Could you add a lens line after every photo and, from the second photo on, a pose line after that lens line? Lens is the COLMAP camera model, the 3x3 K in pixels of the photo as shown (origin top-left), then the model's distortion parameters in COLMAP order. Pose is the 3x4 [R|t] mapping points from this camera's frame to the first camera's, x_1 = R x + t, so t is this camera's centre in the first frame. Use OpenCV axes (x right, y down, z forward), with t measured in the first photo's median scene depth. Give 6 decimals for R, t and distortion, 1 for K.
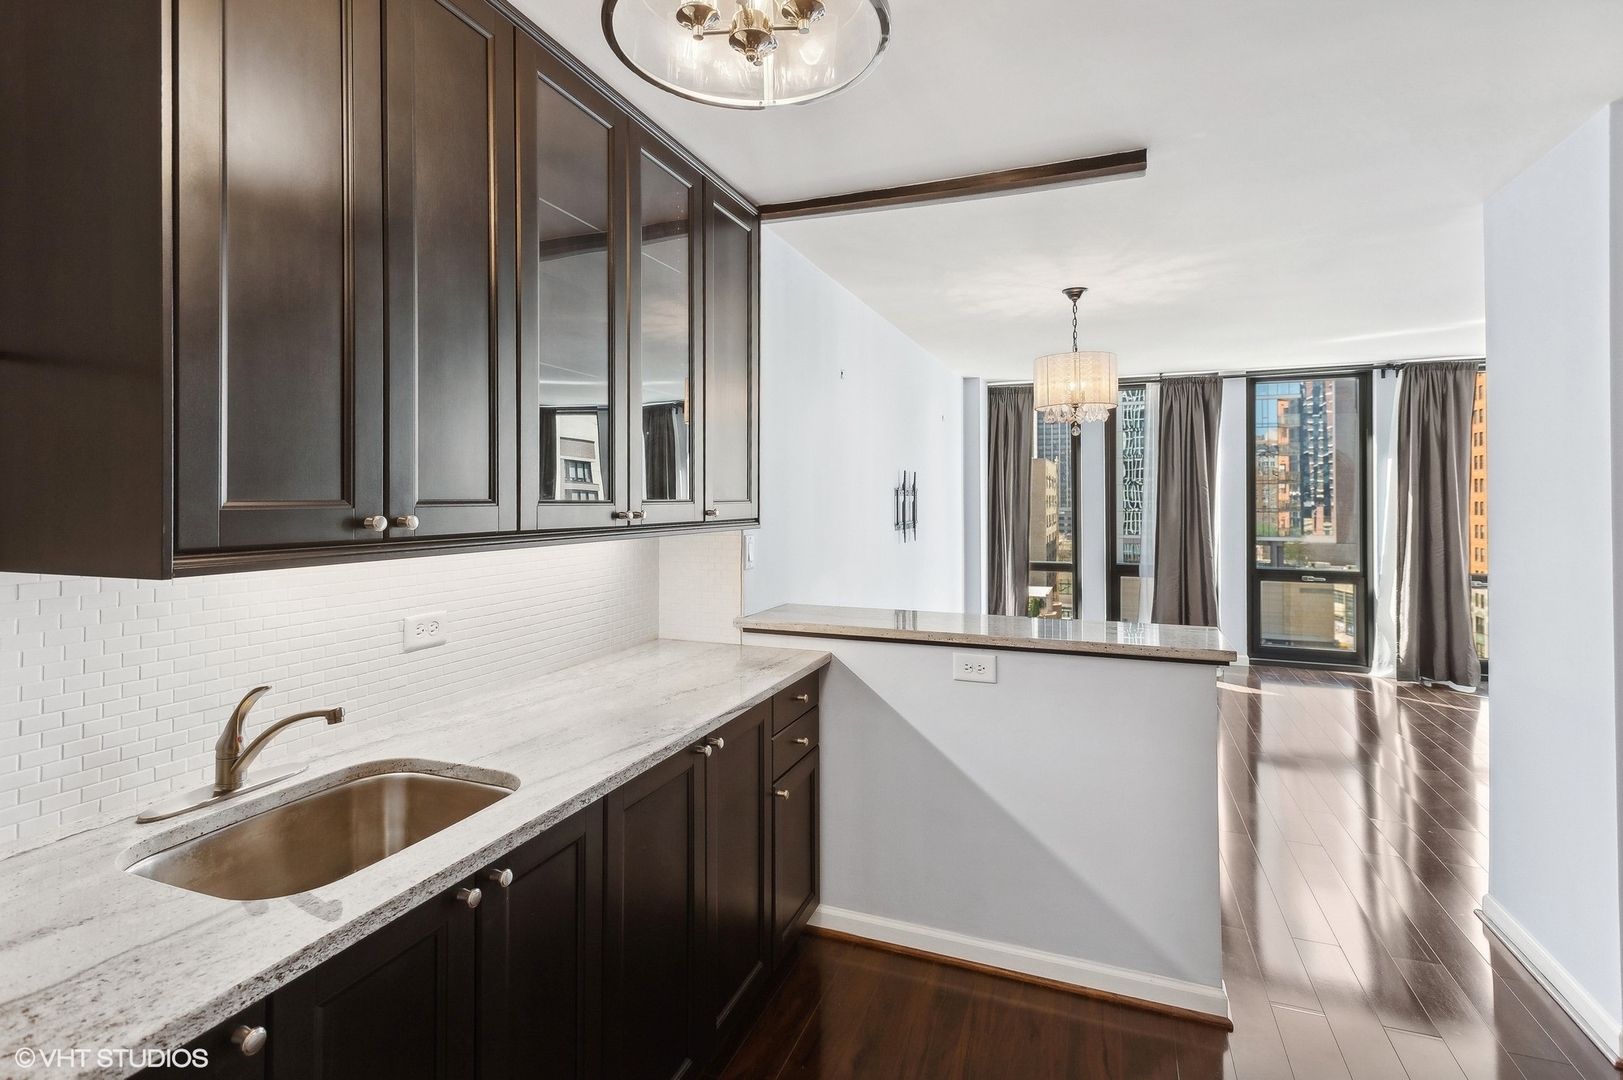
lens RADIAL K [[778.2, 0, 803.8], [0, 778.2, 489.5], [0, 0, 1]] dist [0.010405, -0.000191]
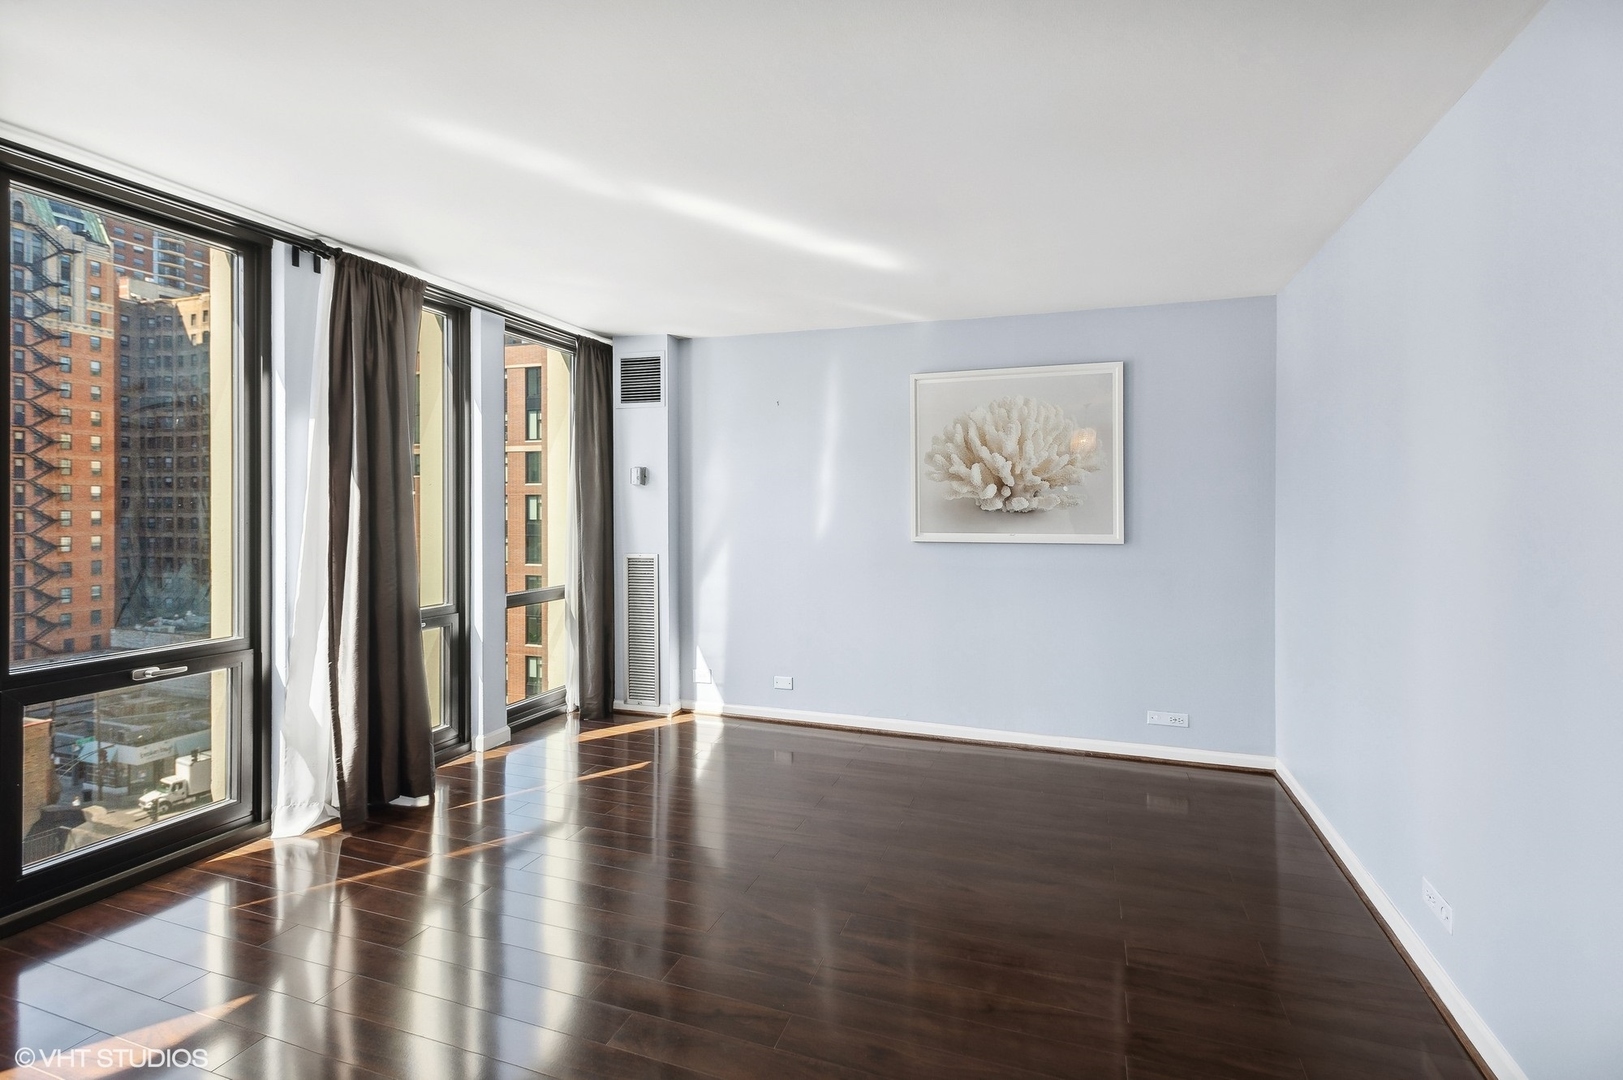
lens RADIAL K [[765.2, 0, 814.2], [0, 765.2, 510.2], [0, 0, 1]] dist [0.021069, -0.009478]
pose [[-0.041606, -0.004529, 0.999124, 0.331424], [-0.010535, 0.999936, 0.004094, 0.027718], [-0.999079, -0.010355, -0.041651, 1.085823]]
